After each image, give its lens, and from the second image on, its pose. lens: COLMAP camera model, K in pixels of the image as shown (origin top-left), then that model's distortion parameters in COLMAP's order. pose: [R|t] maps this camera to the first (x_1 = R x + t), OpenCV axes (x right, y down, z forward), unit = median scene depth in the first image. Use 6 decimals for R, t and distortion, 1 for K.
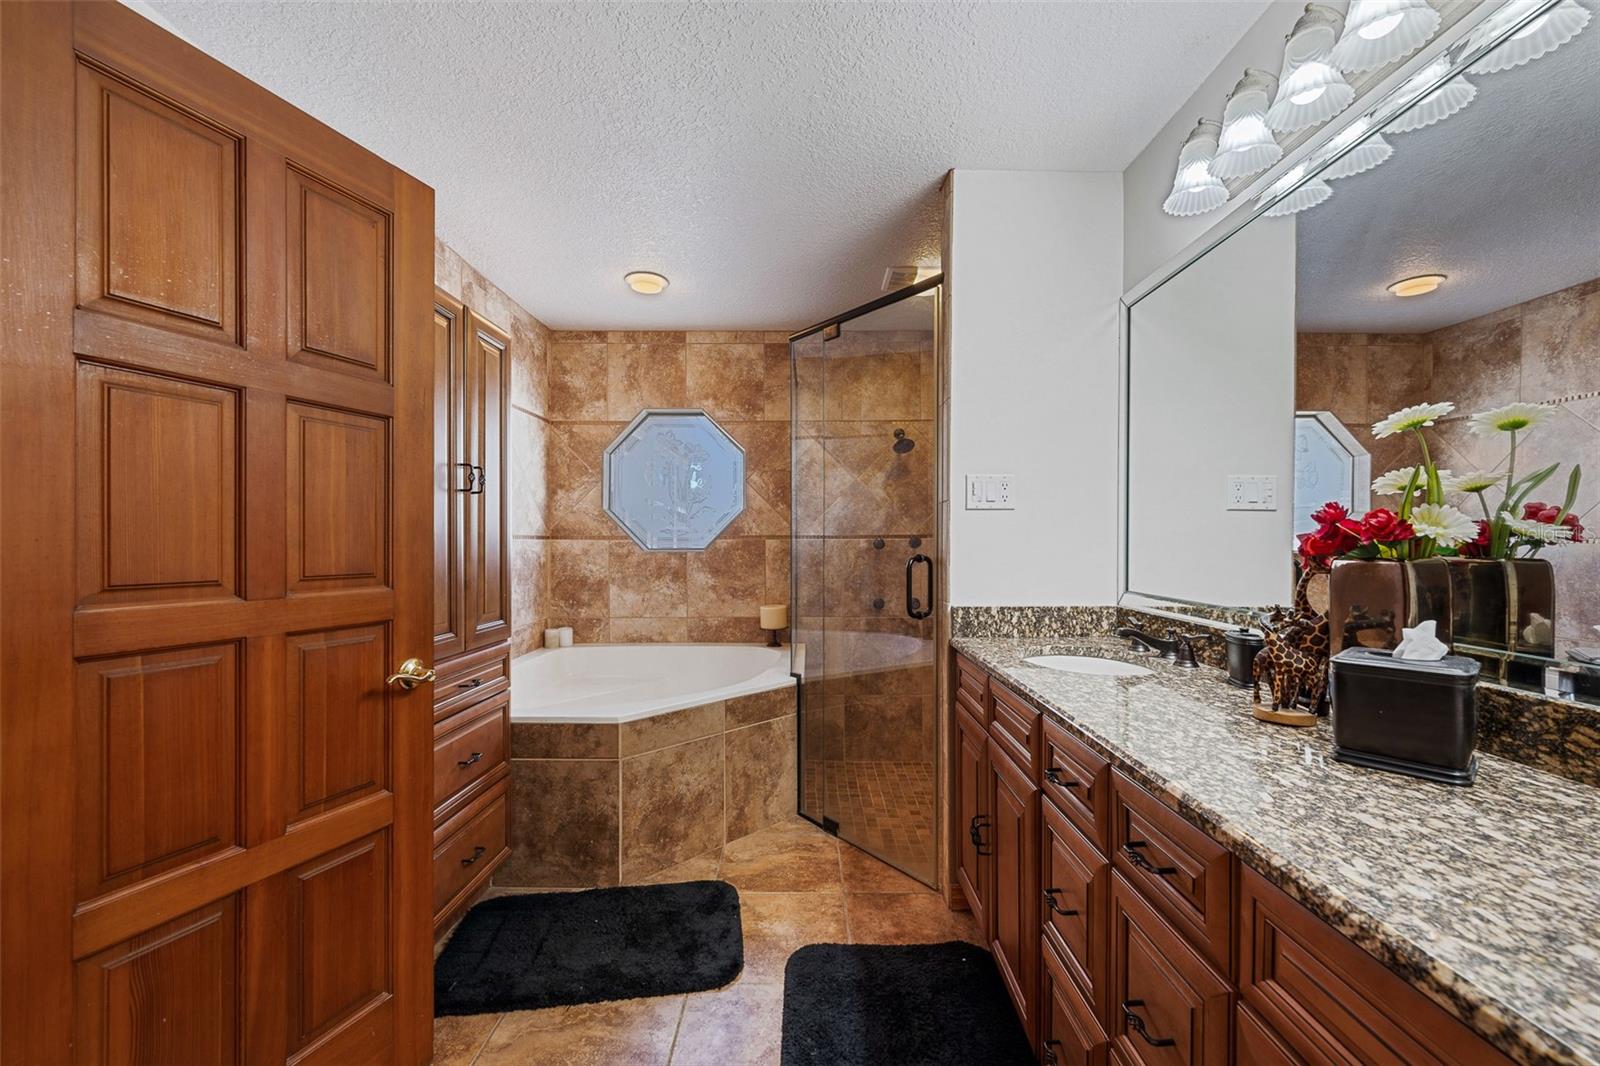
lens RADIAL K [[652.4, 0, 821.0], [0, 652.4, 539.9], [0, 0, 1]] dist [0.003551, -0.001928]
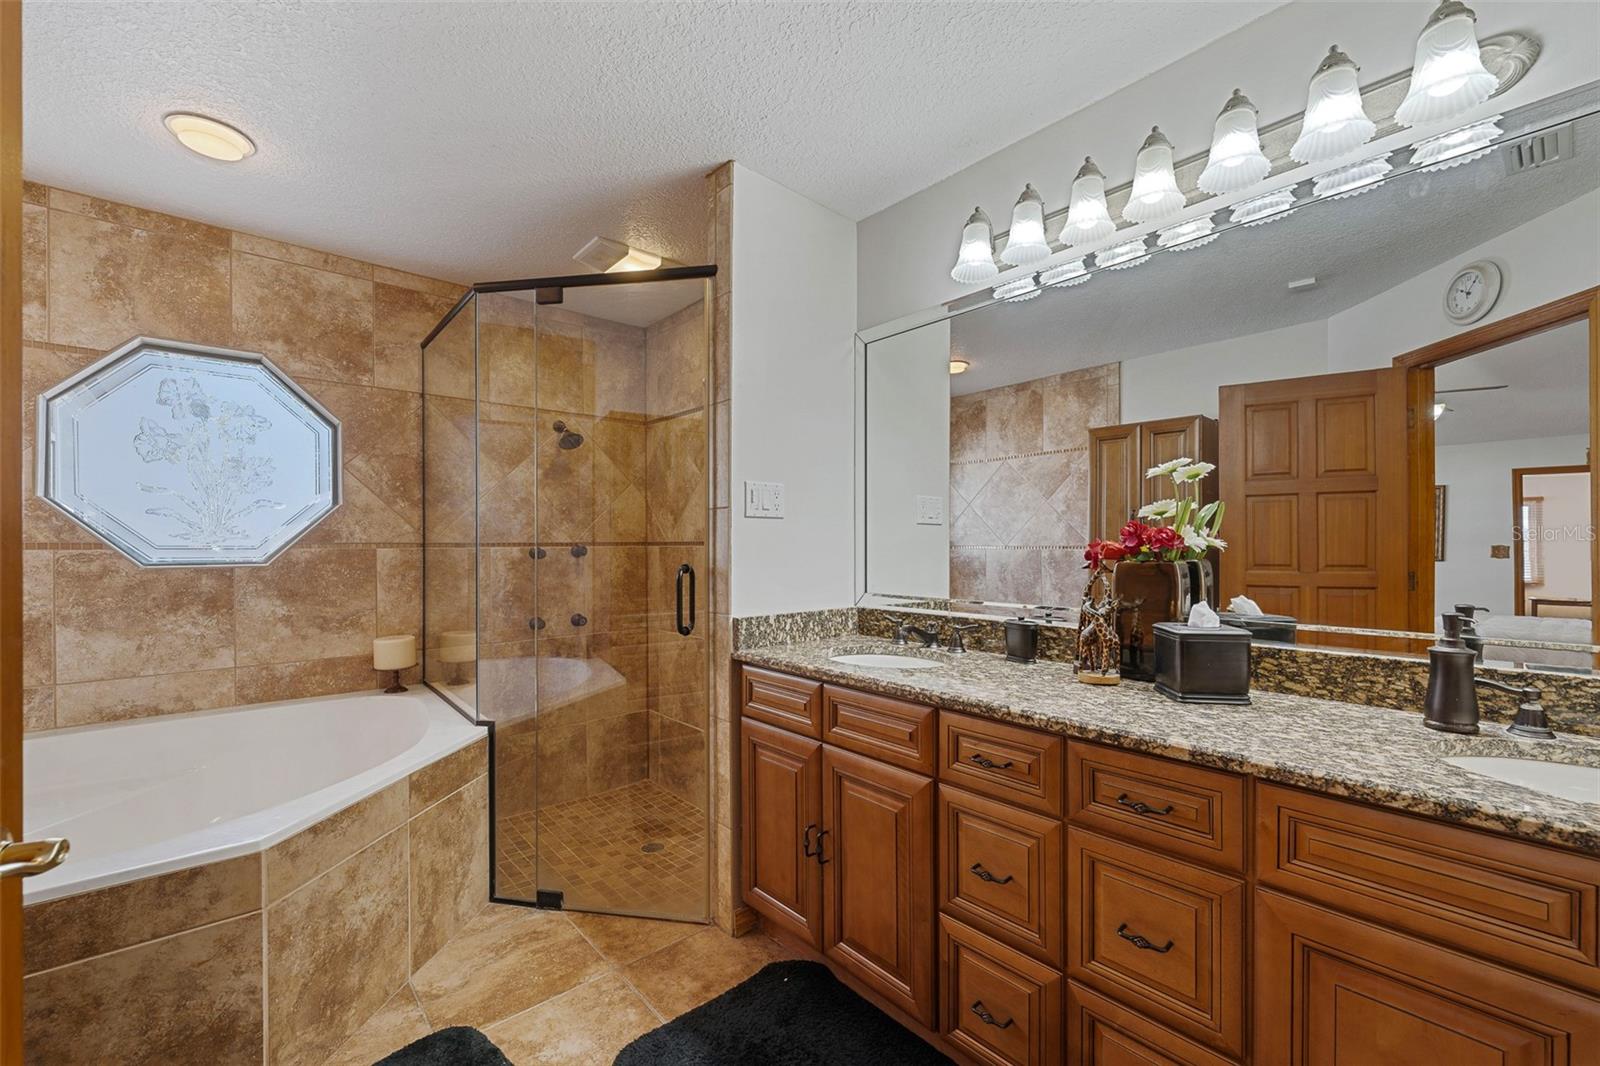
lens RADIAL K [[652.4, 0, 800.4], [0, 652.4, 544.0], [0, 0, 1]] dist [0.003551, -0.001928]
pose [[0.748693, 0.001389, 0.662916, -0.313812], [0.001986, 0.999989, -0.004338, -0.001921], [-0.662914, 0.004565, 0.748681, 0.193609]]
